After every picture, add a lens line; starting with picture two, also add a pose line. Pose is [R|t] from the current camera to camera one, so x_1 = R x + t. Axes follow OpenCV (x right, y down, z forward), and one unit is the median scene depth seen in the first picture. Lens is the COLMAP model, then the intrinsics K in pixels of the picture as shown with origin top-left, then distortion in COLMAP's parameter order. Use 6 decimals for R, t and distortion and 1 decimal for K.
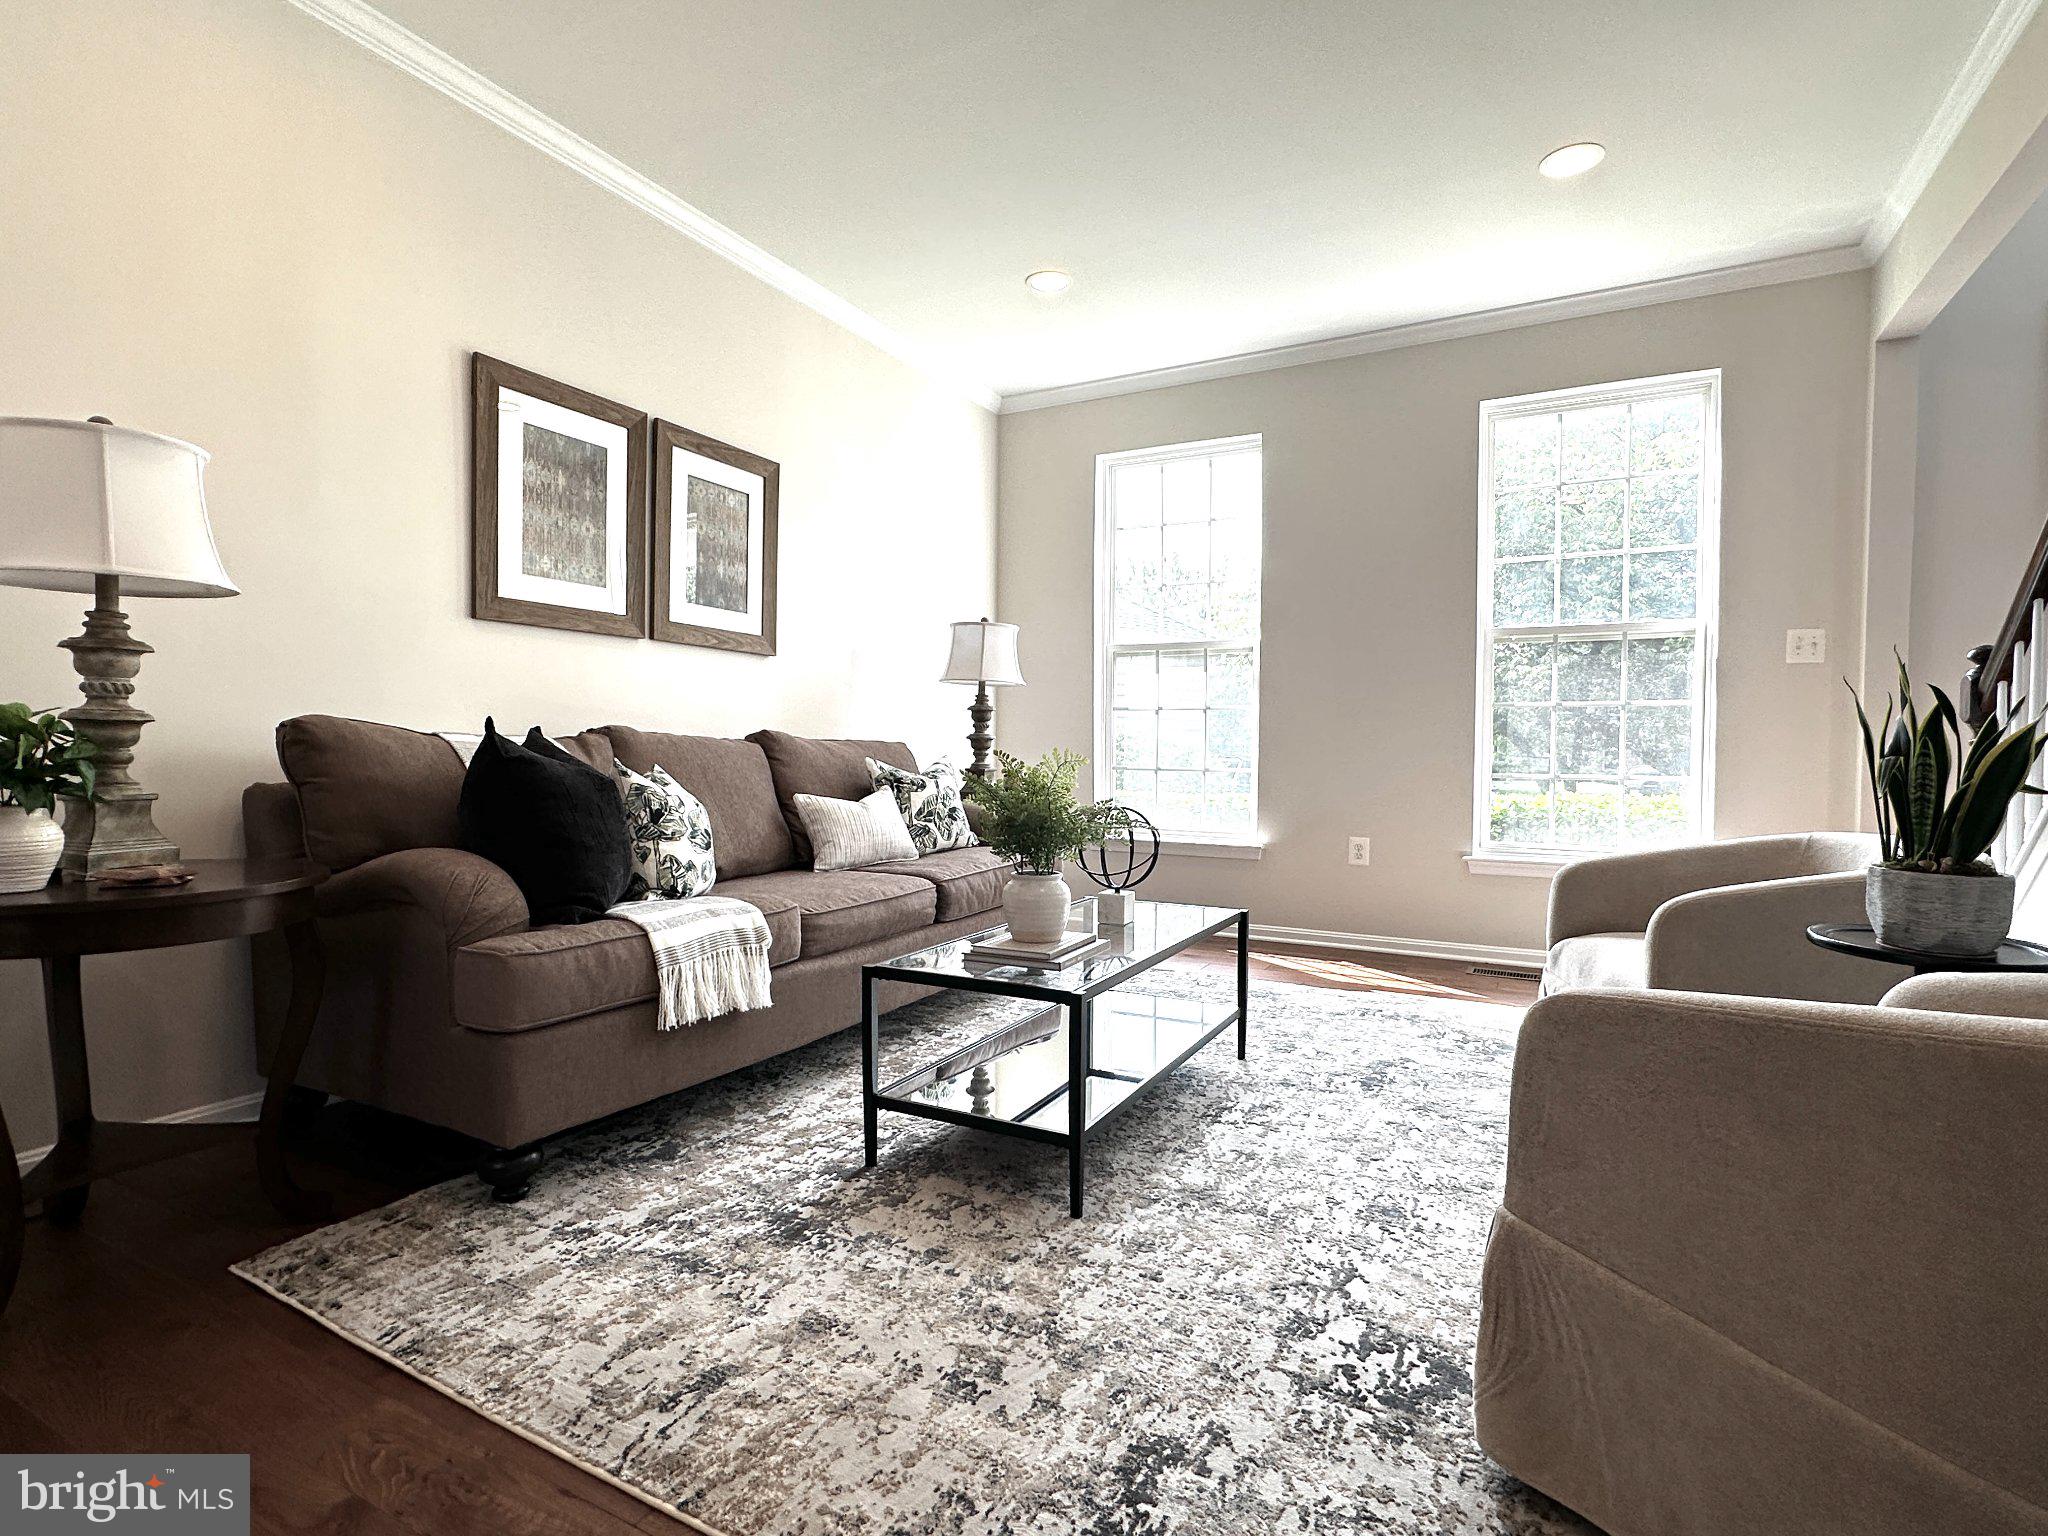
lens RADIAL K [[1019.2, 0, 1025.0], [0, 1019.2, 767.2], [0, 0, 1]] dist [-0.000261, 0.003586]
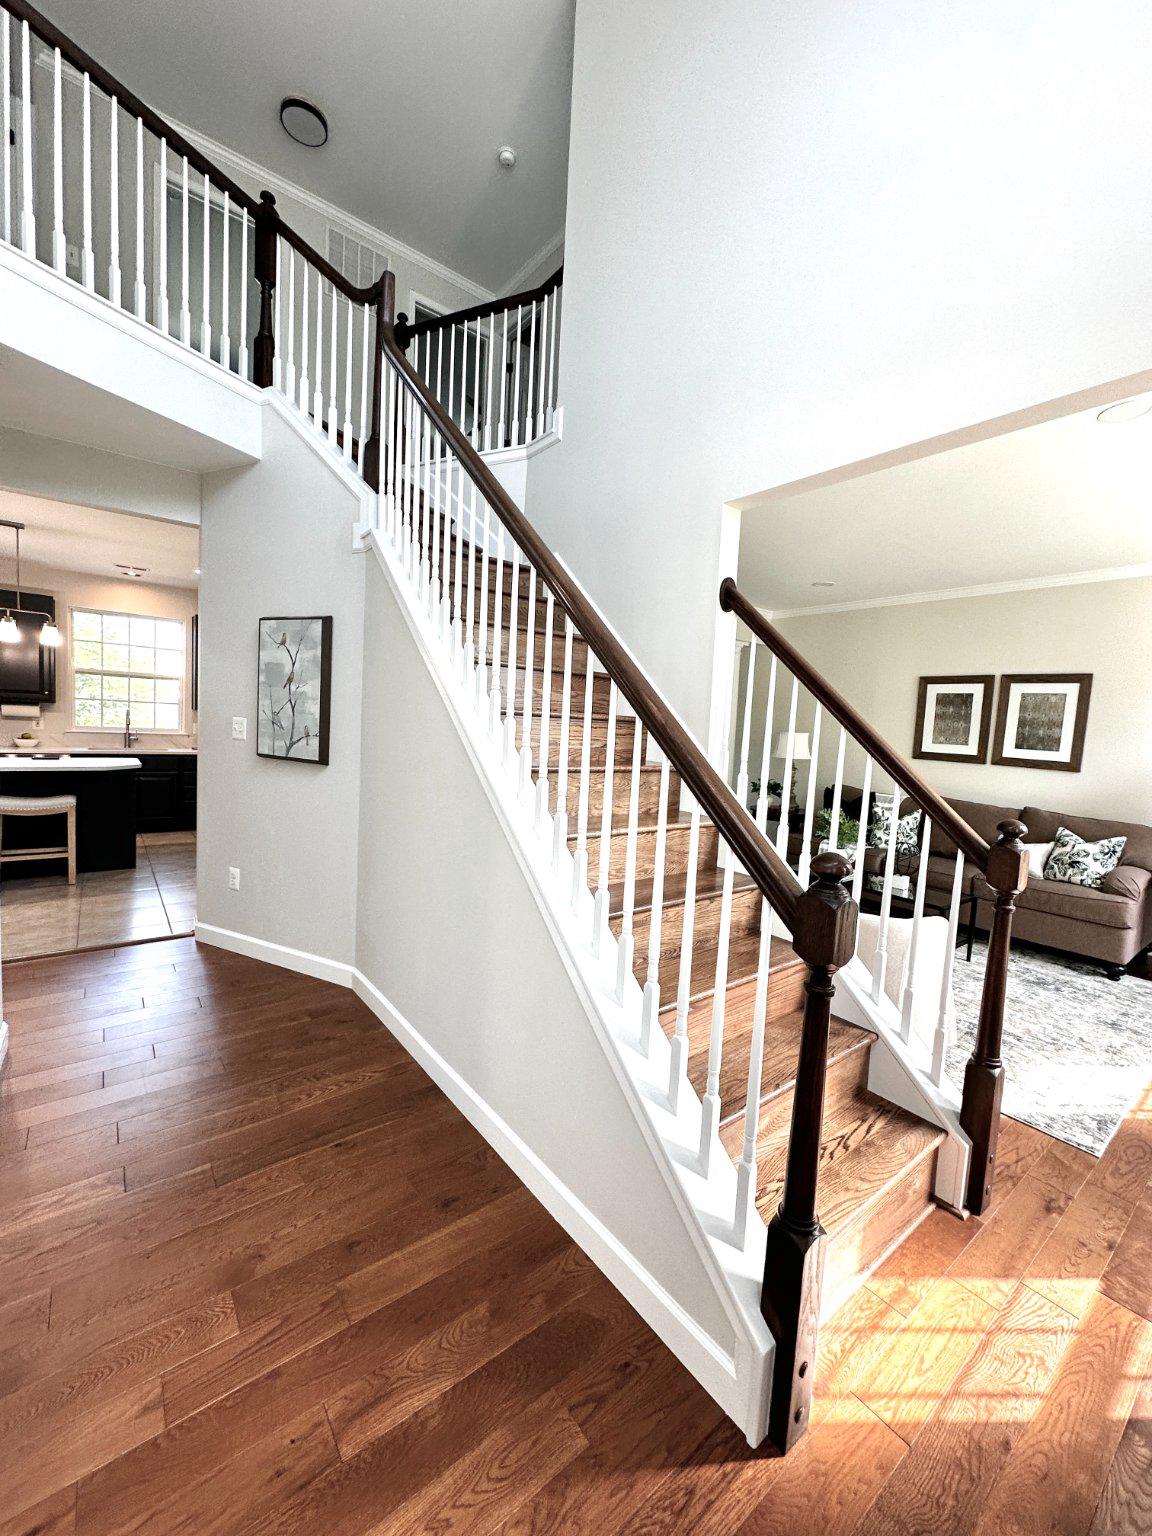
lens RADIAL K [[613.0, 0, 571.4], [0, 613.0, 767.3], [0, 0, 1]] dist [0.001547, -0.000016]
pose [[-0.408251, 0.040437, -0.911974, 1.592807], [-0.073828, 0.994283, 0.077137, -0.178351], [0.909879, 0.098821, -0.402932, 0.757106]]
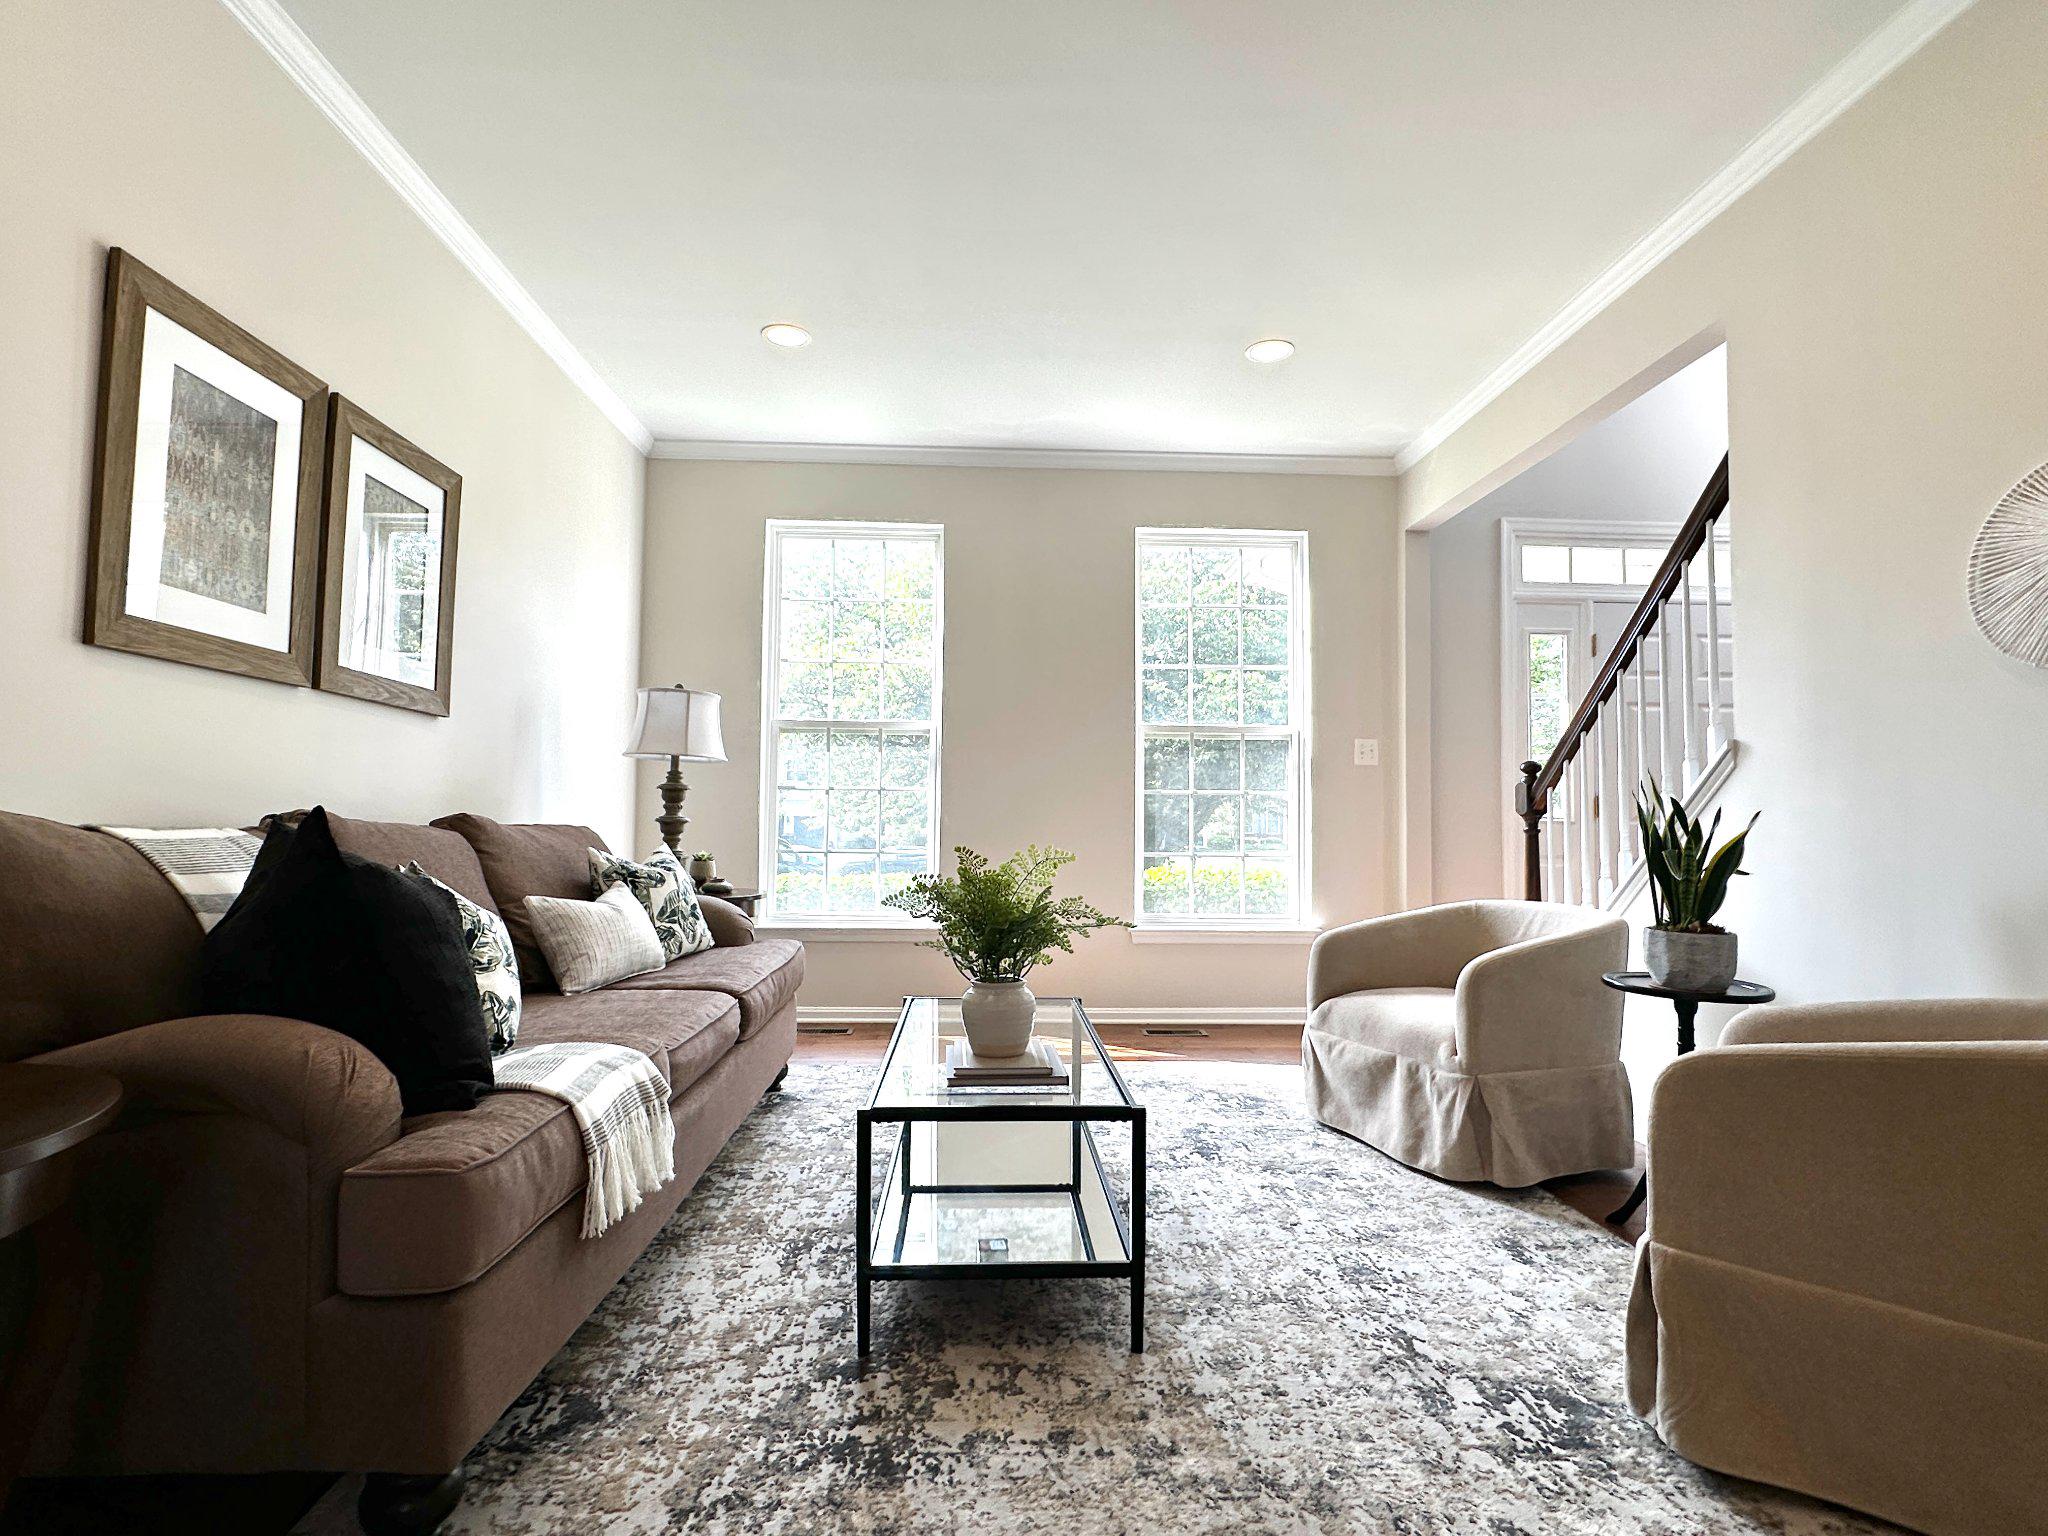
lens RADIAL K [[1019.2, 0, 1025.9], [0, 1019.2, 768.1], [0, 0, 1]] dist [-0.000261, 0.003586]
pose [[0.860450, 0.027368, 0.508799, -0.336910], [0.007372, 0.997783, -0.066138, -0.019740], [-0.509481, 0.060660, 0.858341, 0.139008]]
